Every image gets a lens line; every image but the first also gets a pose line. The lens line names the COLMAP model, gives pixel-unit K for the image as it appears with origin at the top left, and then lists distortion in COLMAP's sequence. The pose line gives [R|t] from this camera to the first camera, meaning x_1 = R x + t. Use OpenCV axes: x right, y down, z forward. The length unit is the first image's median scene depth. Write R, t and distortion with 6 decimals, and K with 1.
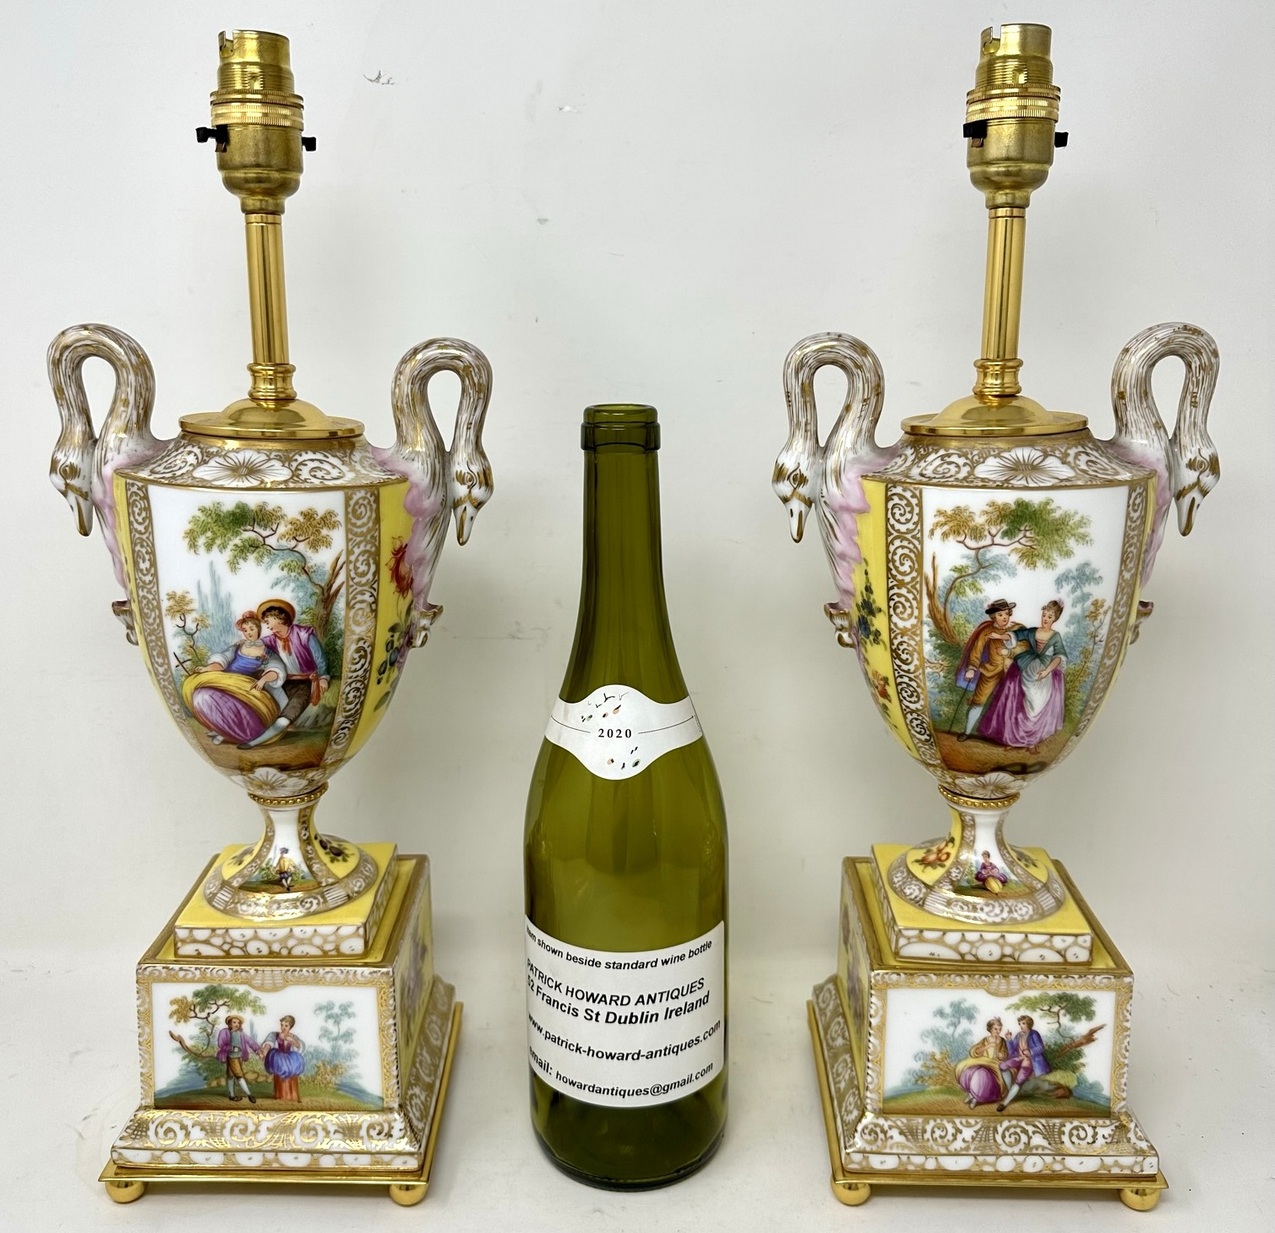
lens RADIAL K [[1226.2, 0, 639.4], [0, 1226.2, 566.6], [0, 0, 1]] dist [0.170278, -0.410886]
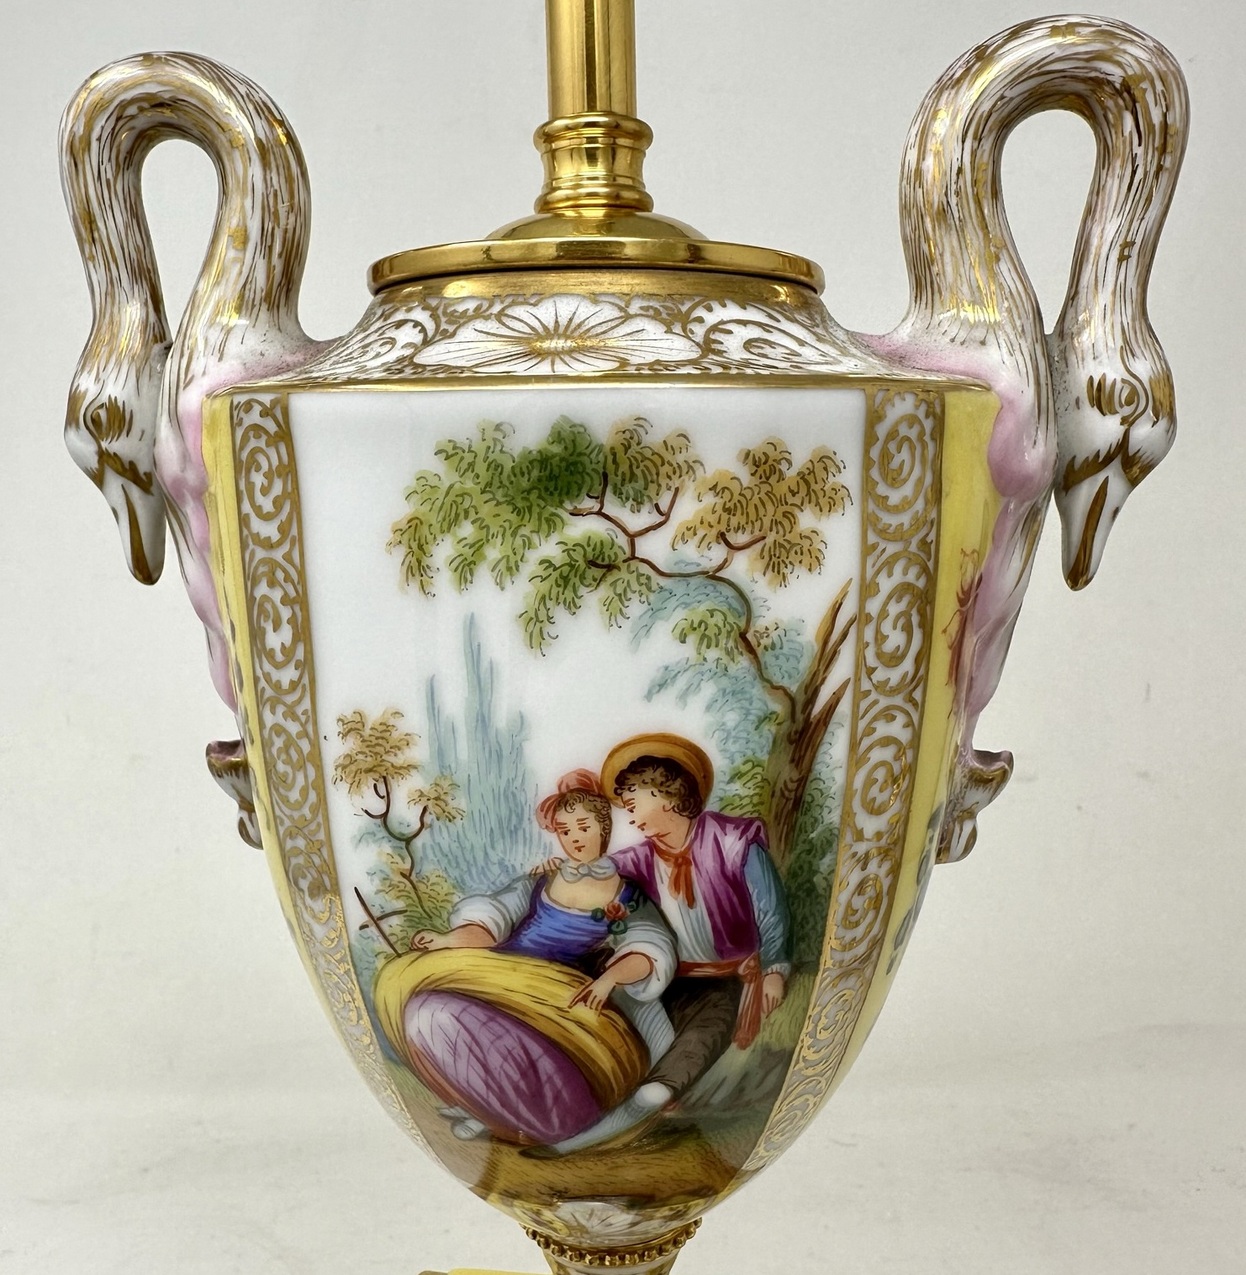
lens RADIAL K [[1229.6, 0, 547.4], [0, 1229.6, 621.6], [0, 0, 1]] dist [-0.004037, -0.010608]
pose [[0.985185, -0.019048, -0.170434, -0.257268], [0.006584, 0.997281, -0.073403, 0.019858], [0.171369, 0.071193, 0.982631, 0.657092]]
